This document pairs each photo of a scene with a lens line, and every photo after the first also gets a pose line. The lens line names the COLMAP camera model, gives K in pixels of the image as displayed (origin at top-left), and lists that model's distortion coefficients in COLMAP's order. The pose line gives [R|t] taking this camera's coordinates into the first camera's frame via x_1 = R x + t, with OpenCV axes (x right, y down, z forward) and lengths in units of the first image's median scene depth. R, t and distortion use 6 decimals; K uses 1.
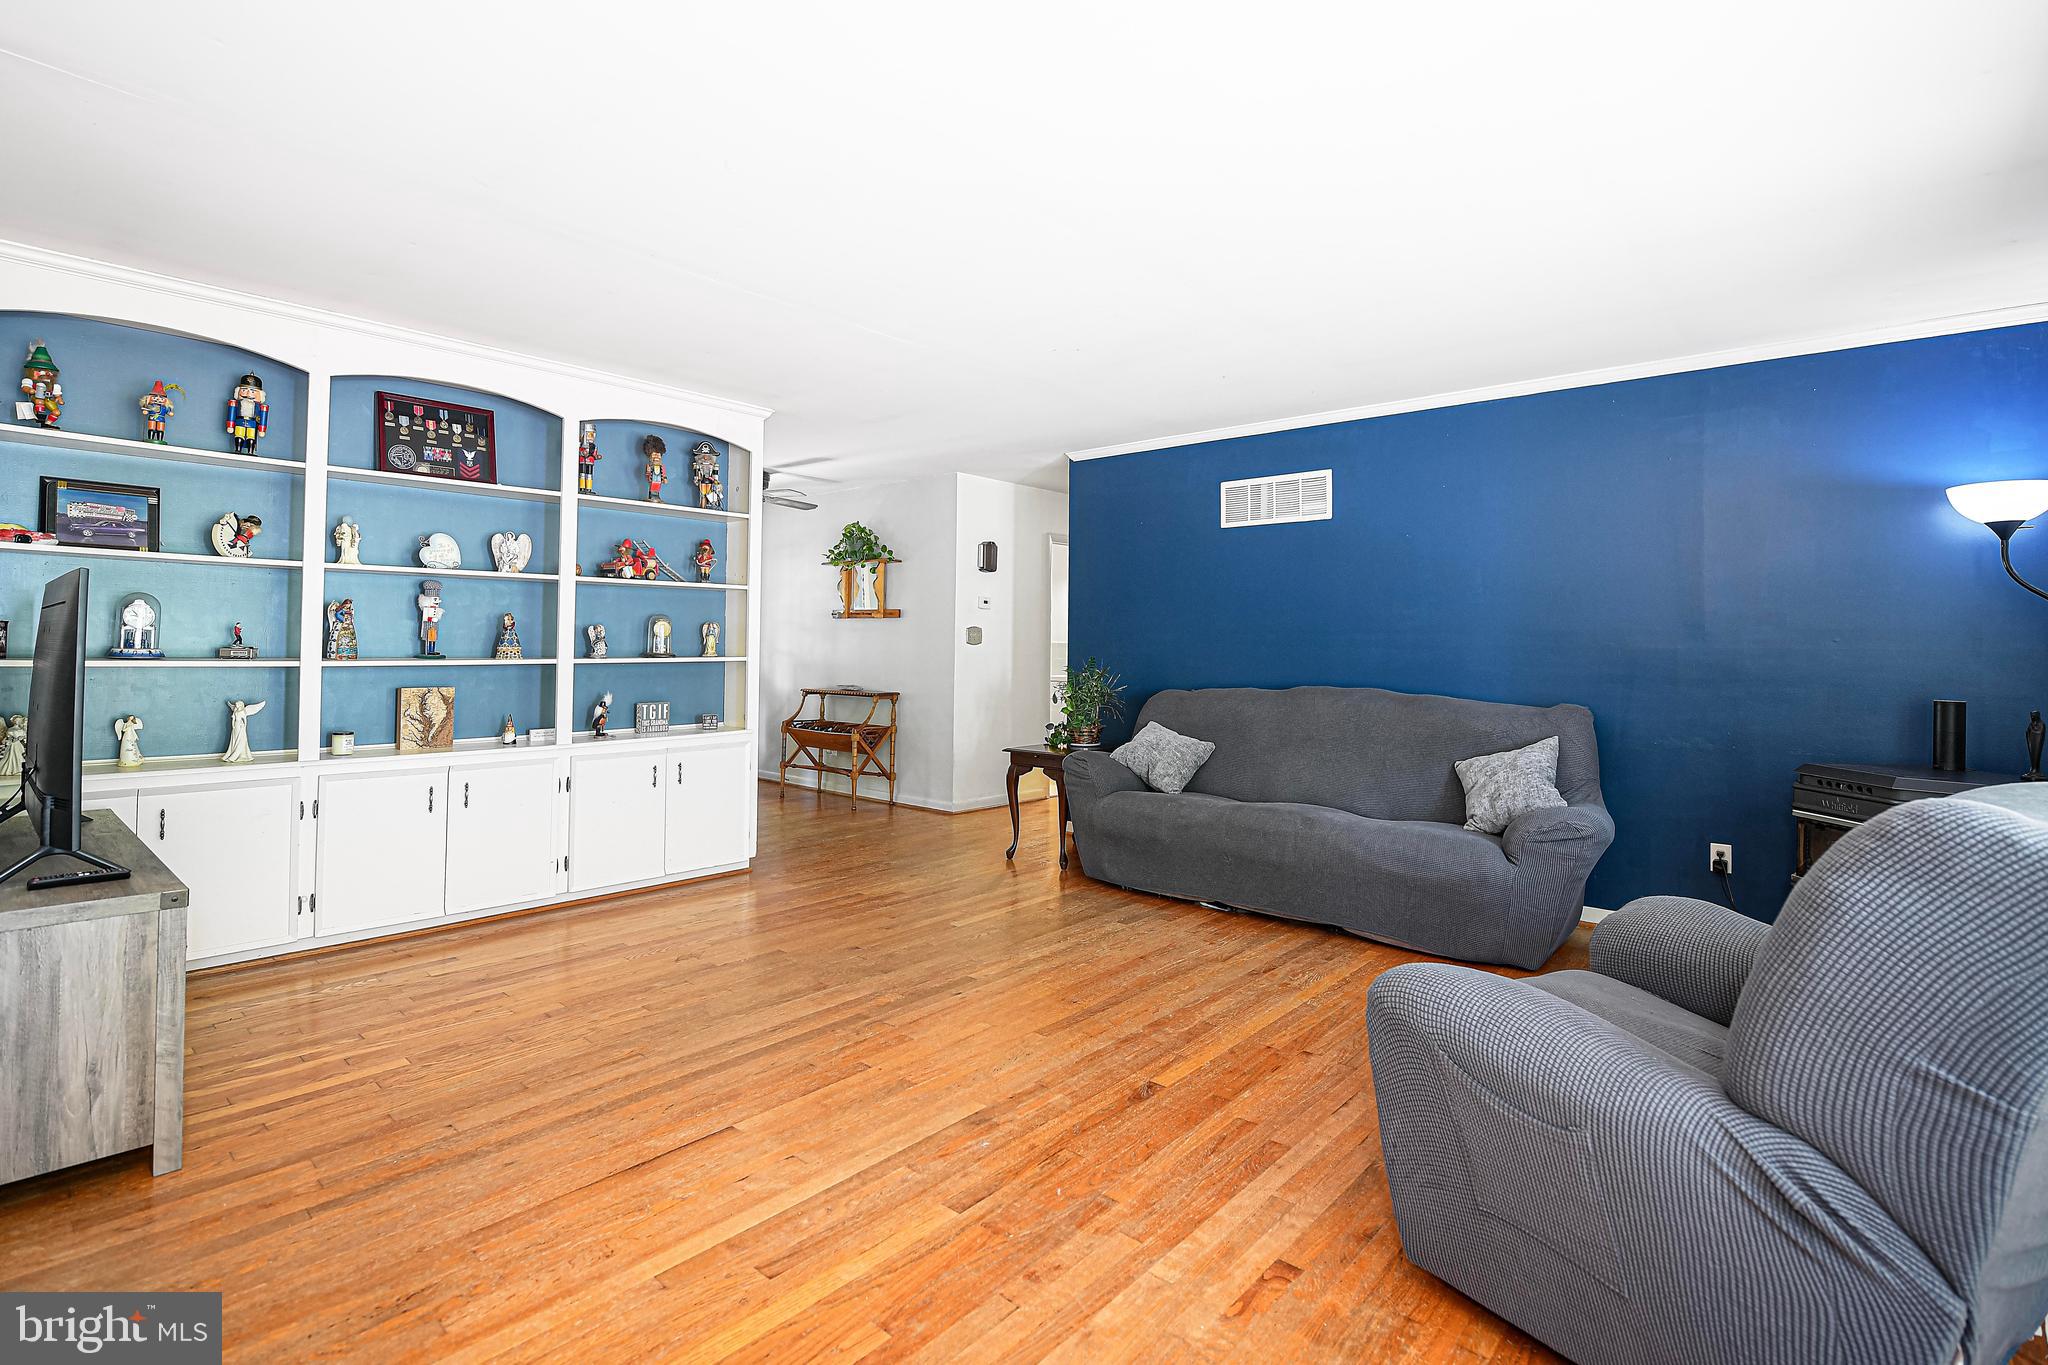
lens RADIAL K [[962.5, 0, 1029.8], [0, 962.5, 629.3], [0, 0, 1]] dist [-0.013809, -0.002309]
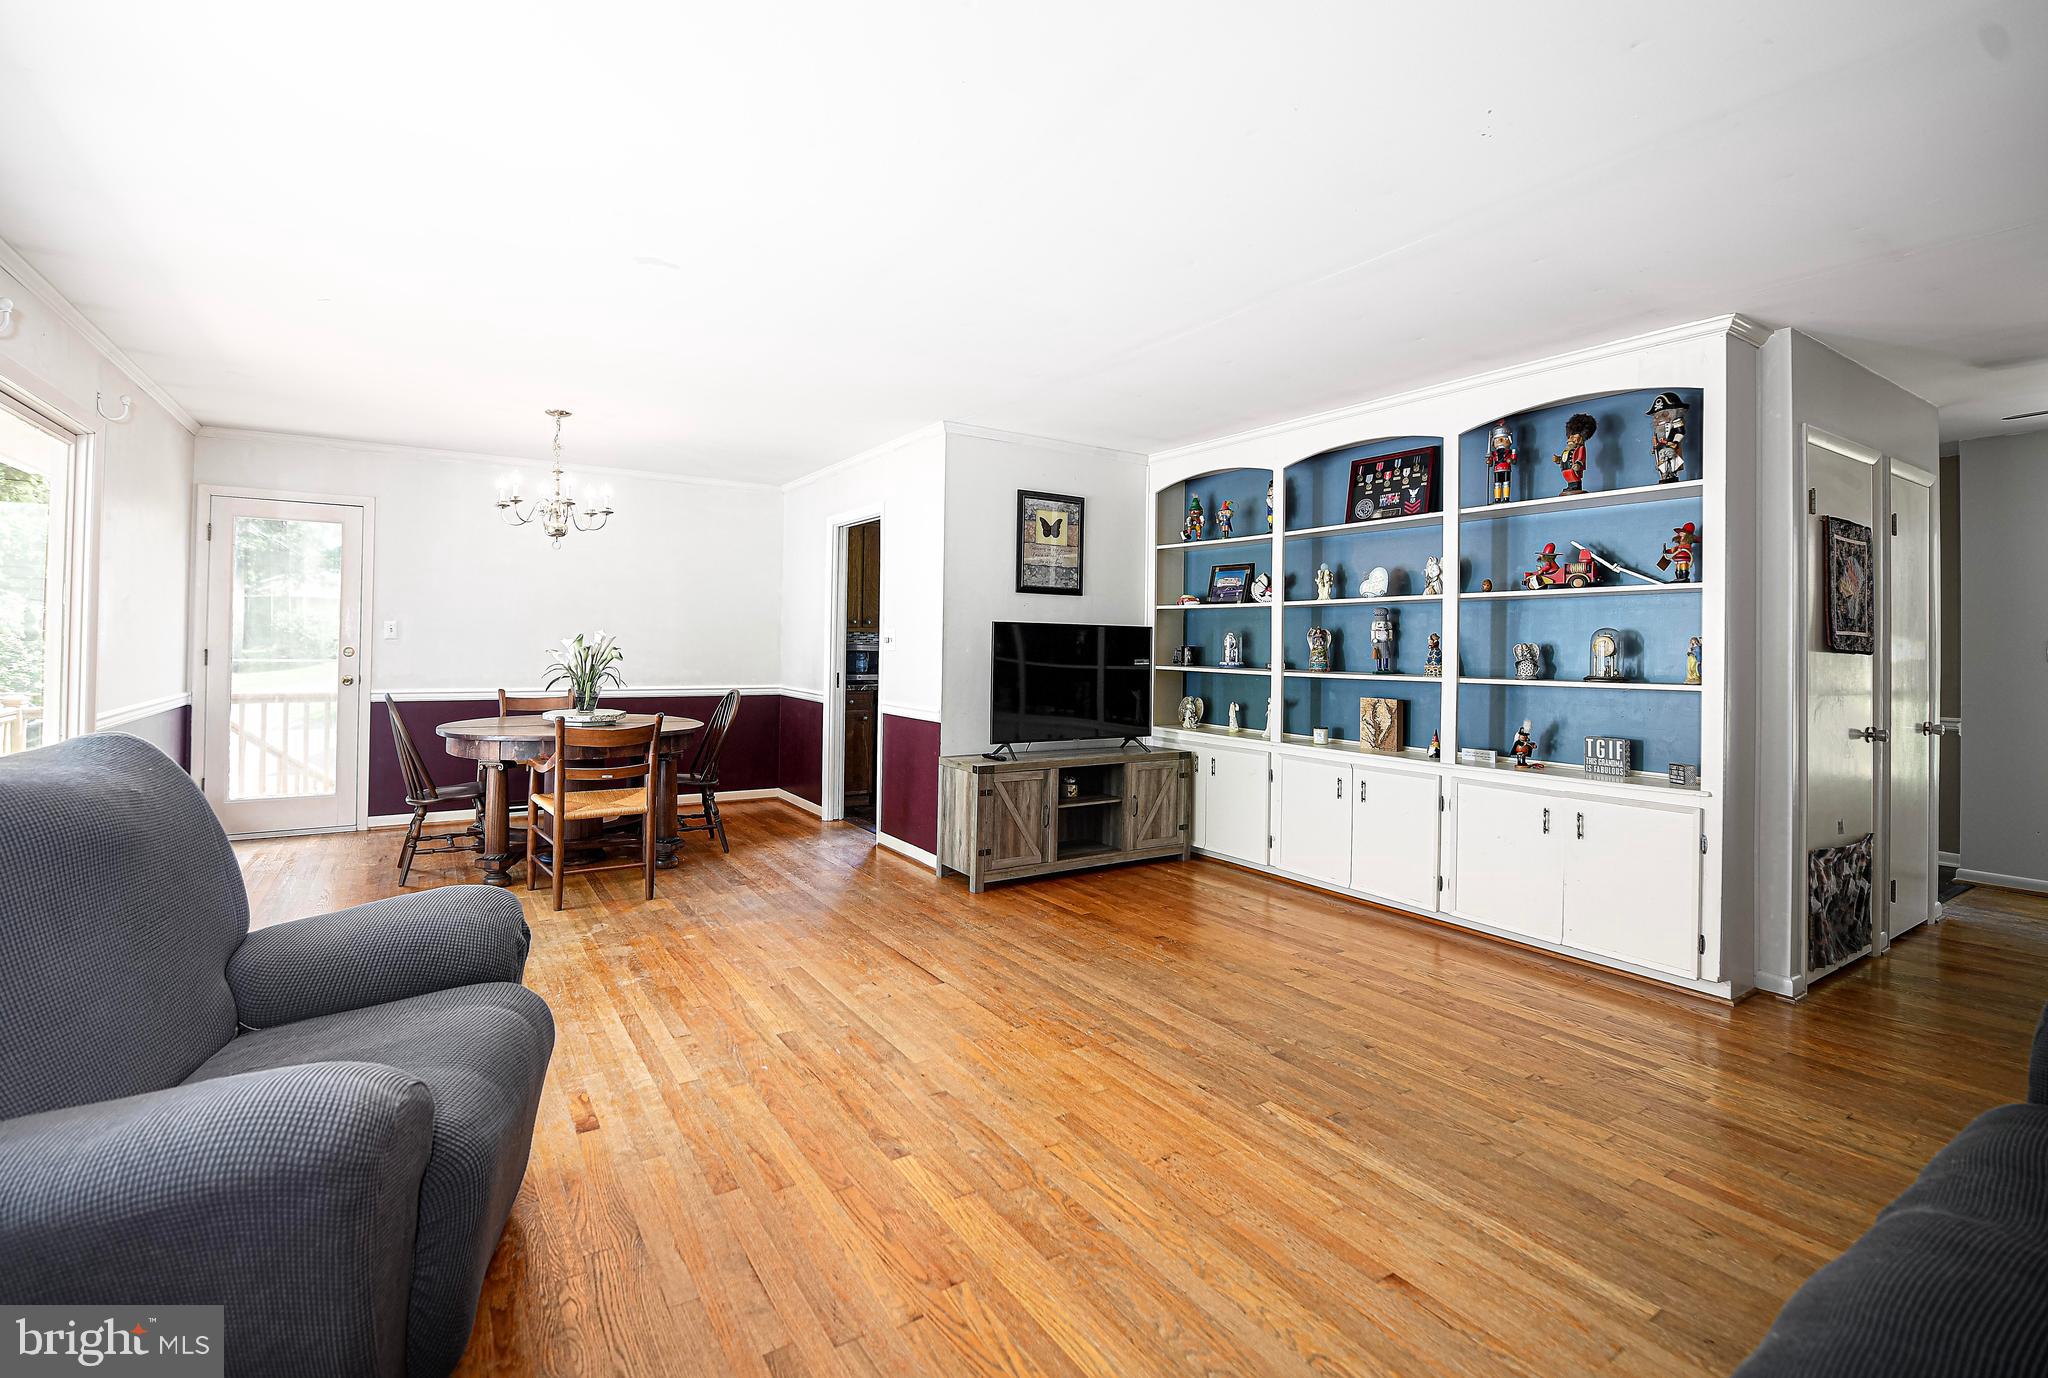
lens RADIAL K [[901.5, 0, 957.2], [0, 901.5, 628.1], [0, 0, 1]] dist [-0.012362, 0.000172]
pose [[-0.307387, -0.034952, -0.950942, 0.605362], [-0.004902, 0.999370, -0.035148, 0.016194], [0.951572, -0.006142, -0.307365, 0.868455]]
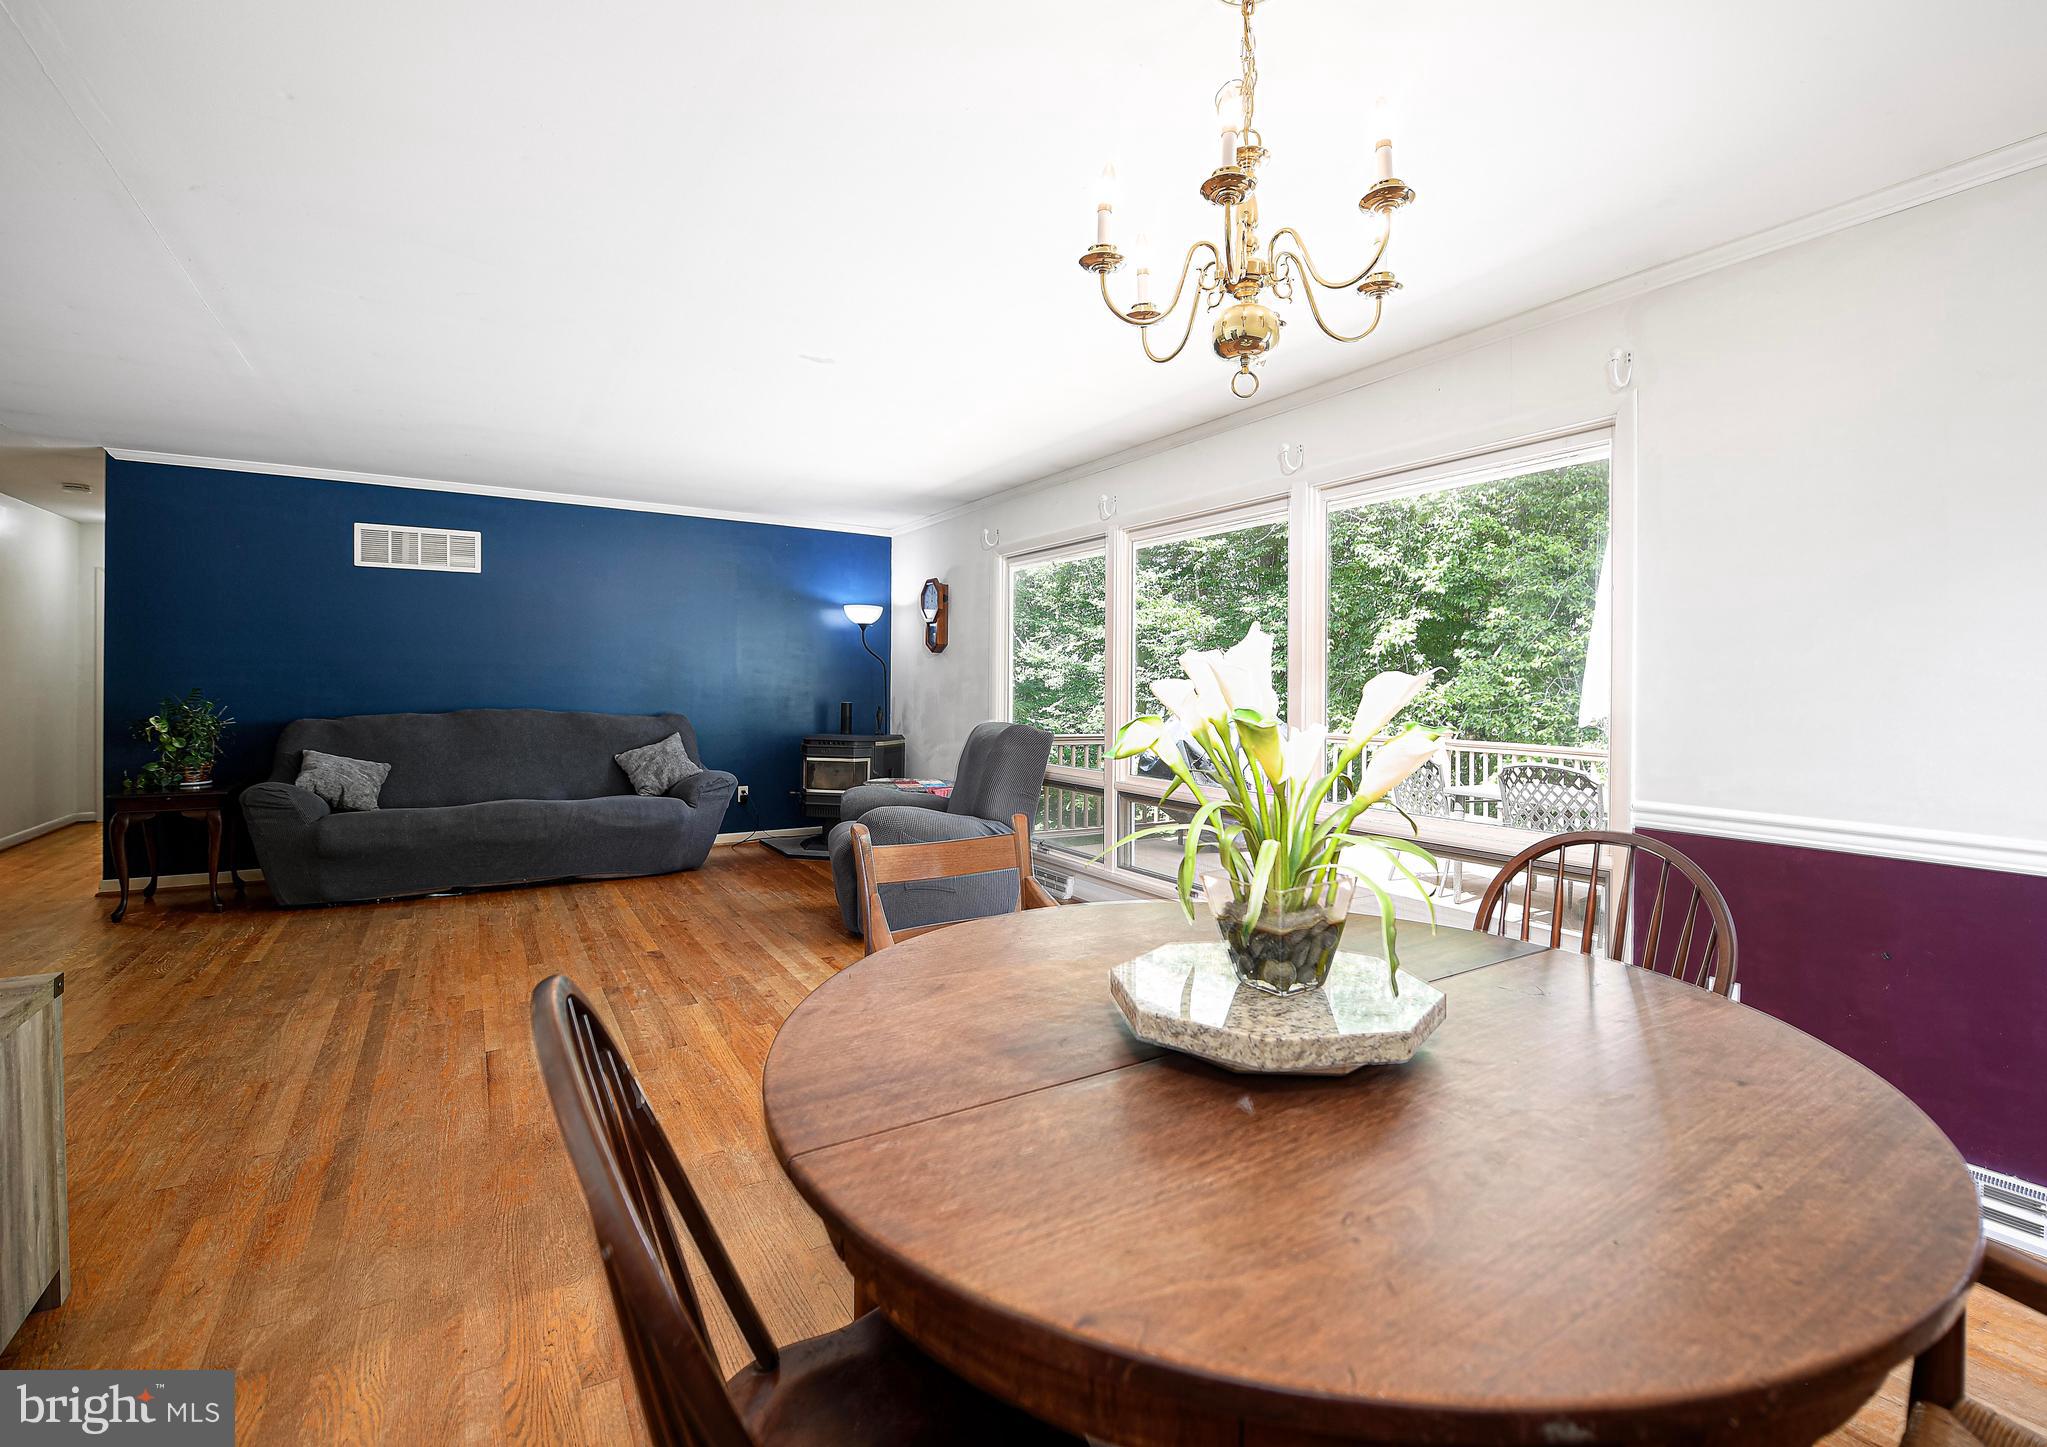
lens RADIAL K [[914.1, 0, 1067.6], [0, 914.1, 691.1], [0, 0, 1]] dist [-0.023908, -0.000173]
pose [[0.263154, -0.016680, 0.964610, -0.767944], [-0.022977, 0.999459, 0.023551, -0.010426], [-0.964480, -0.028361, 0.262629, -0.041619]]
